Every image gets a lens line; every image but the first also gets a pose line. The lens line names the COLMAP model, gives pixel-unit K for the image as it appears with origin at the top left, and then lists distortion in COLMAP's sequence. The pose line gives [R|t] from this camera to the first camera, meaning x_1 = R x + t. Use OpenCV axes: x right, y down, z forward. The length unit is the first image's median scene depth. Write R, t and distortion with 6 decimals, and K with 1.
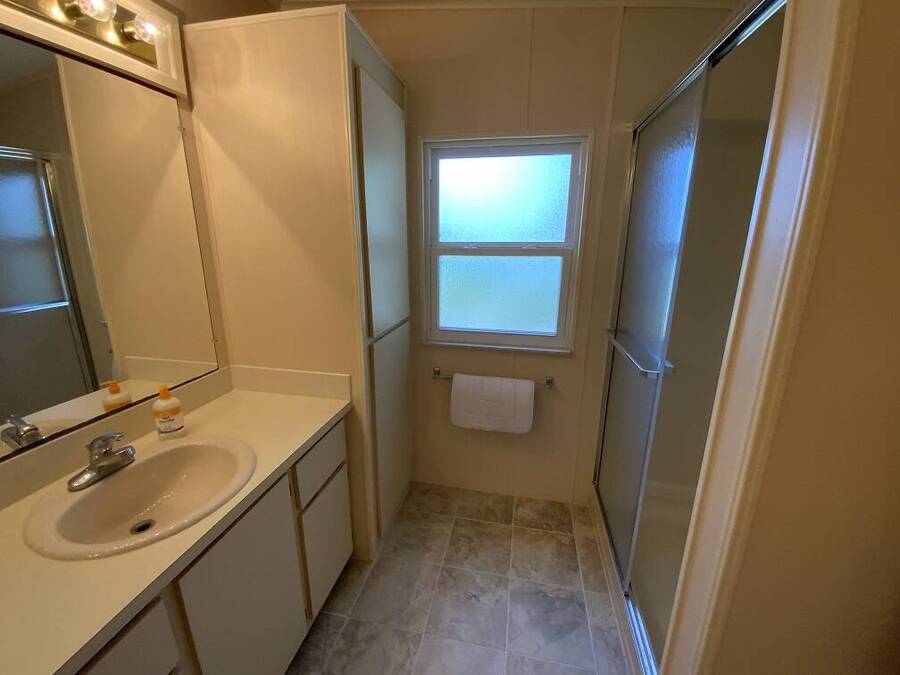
lens RADIAL K [[360.2, 0, 452.0], [0, 360.2, 332.5], [0, 0, 1]] dist [0.004592, -0.008391]
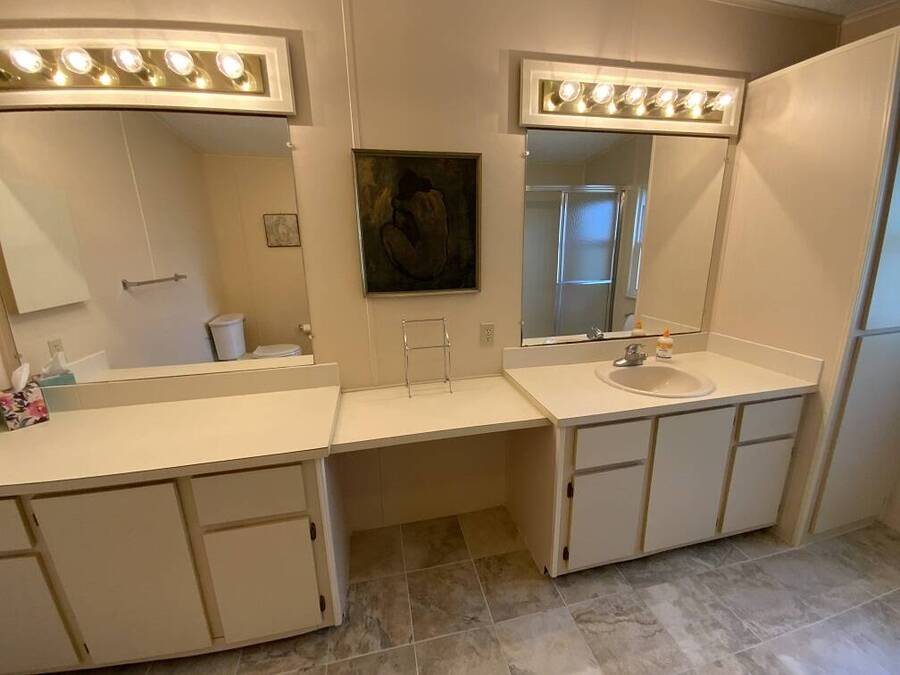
lens RADIAL K [[360.2, 0, 450.7], [0, 360.2, 336.5], [0, 0, 1]] dist [0.004592, -0.008391]
pose [[0.386182, 0.204654, -0.899433, 0.266934], [-0.196976, 0.970882, 0.136337, 0.146697], [0.901146, 0.124516, 0.415249, -0.514306]]
